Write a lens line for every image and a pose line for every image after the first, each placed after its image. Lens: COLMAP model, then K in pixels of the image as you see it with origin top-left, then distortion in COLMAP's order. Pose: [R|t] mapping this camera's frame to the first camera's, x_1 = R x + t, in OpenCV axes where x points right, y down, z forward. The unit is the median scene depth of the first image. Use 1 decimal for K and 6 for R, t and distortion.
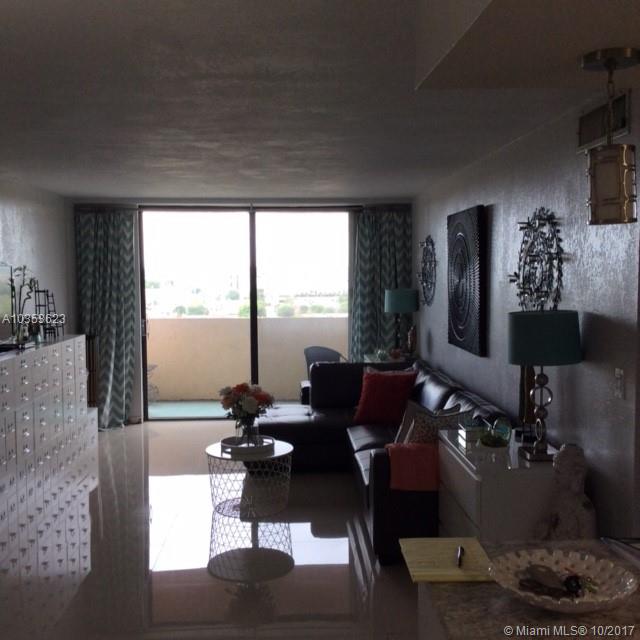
lens RADIAL K [[742.6, 0, 320.0], [0, 742.6, 320.0], [0, 0, 1]] dist [-0.014338, -0.029431]
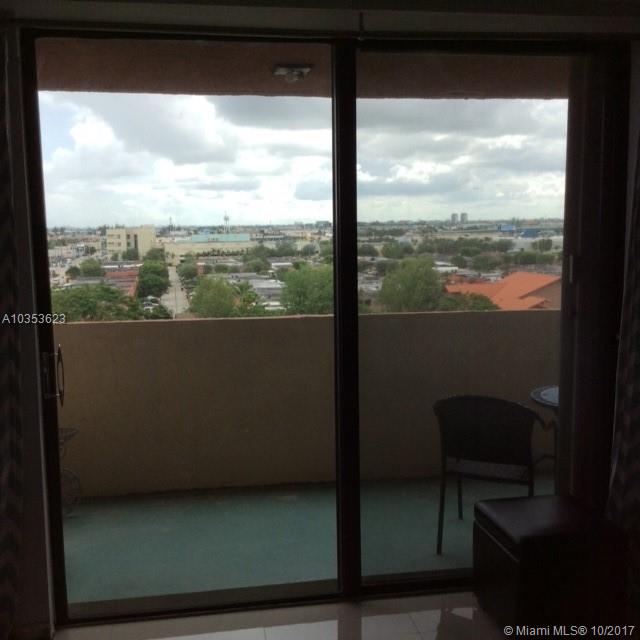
lens RADIAL K [[742.6, 0, 320.0], [0, 742.6, 320.0], [0, 0, 1]] dist [-0.014338, -0.029431]
pose [[0.991297, -0.025033, 0.129243, -0.130668], [0.017820, 0.998234, 0.056666, -0.028871], [-0.130433, -0.053870, 0.989993, 0.538981]]
